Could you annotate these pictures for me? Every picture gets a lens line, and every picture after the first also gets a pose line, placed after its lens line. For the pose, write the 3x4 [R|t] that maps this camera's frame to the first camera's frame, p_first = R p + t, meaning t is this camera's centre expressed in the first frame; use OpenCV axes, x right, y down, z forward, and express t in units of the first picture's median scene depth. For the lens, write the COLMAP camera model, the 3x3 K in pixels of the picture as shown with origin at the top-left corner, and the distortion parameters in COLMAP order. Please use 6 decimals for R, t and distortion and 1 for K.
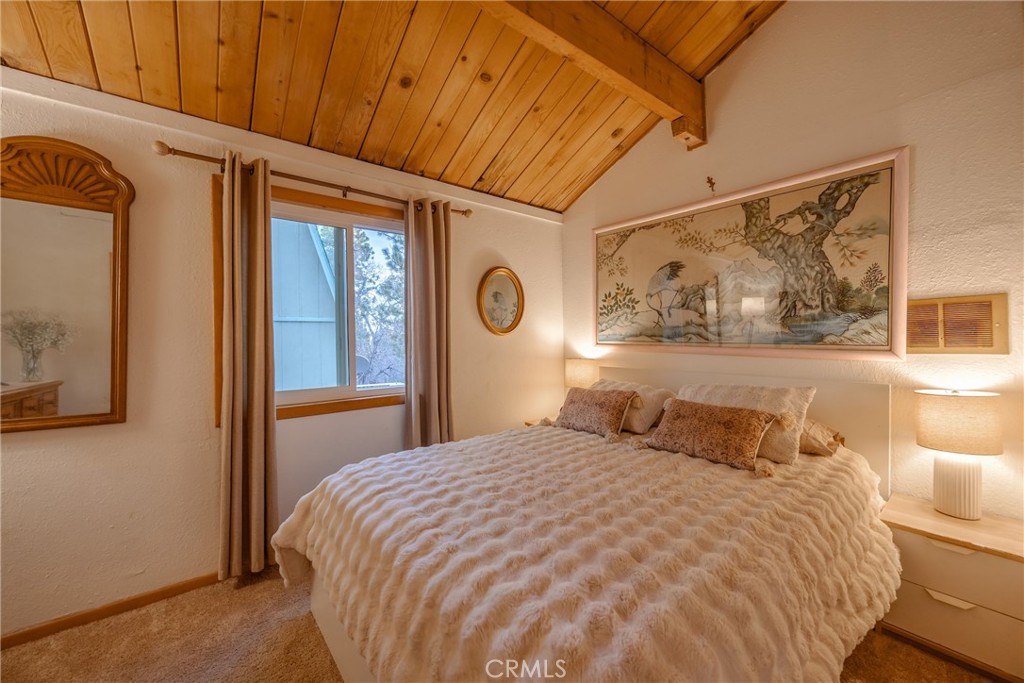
lens RADIAL K [[406.0, 0, 512.0], [0, 406.0, 341.5], [0, 0, 1]] dist [0.000614, -0.000084]
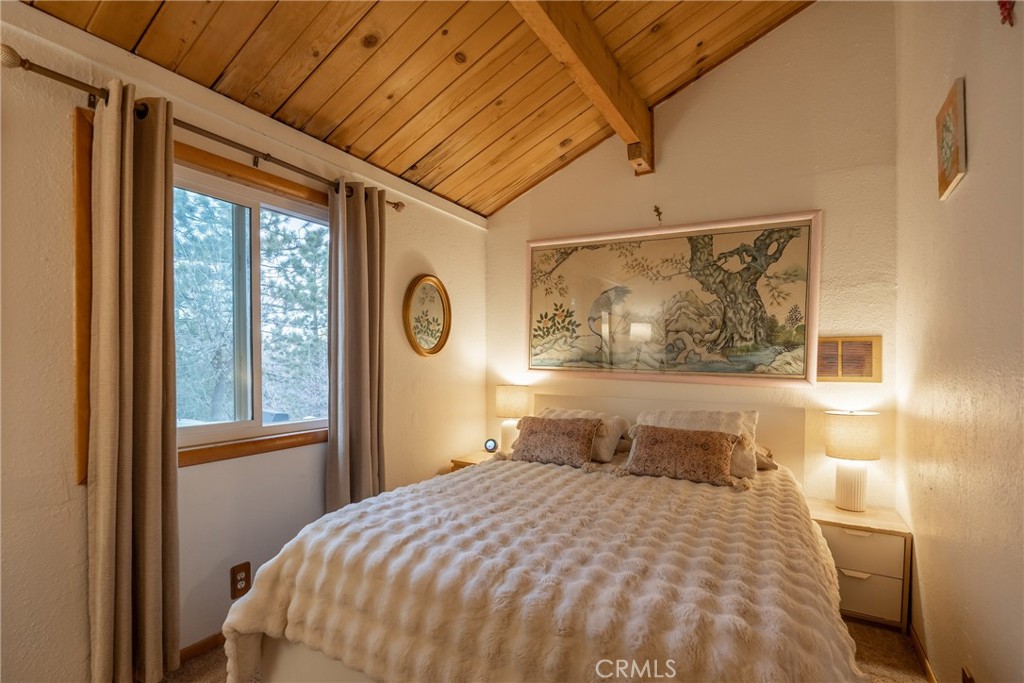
lens RADIAL K [[501.9, 0, 513.2], [0, 501.9, 367.5], [0, 0, 1]] dist [-0.013038, 0.000131]
pose [[0.926271, 0.016978, 0.376475, -0.367199], [-0.019116, 0.999815, 0.001943, 0.002048], [-0.376373, -0.008996, 0.926425, -0.029838]]
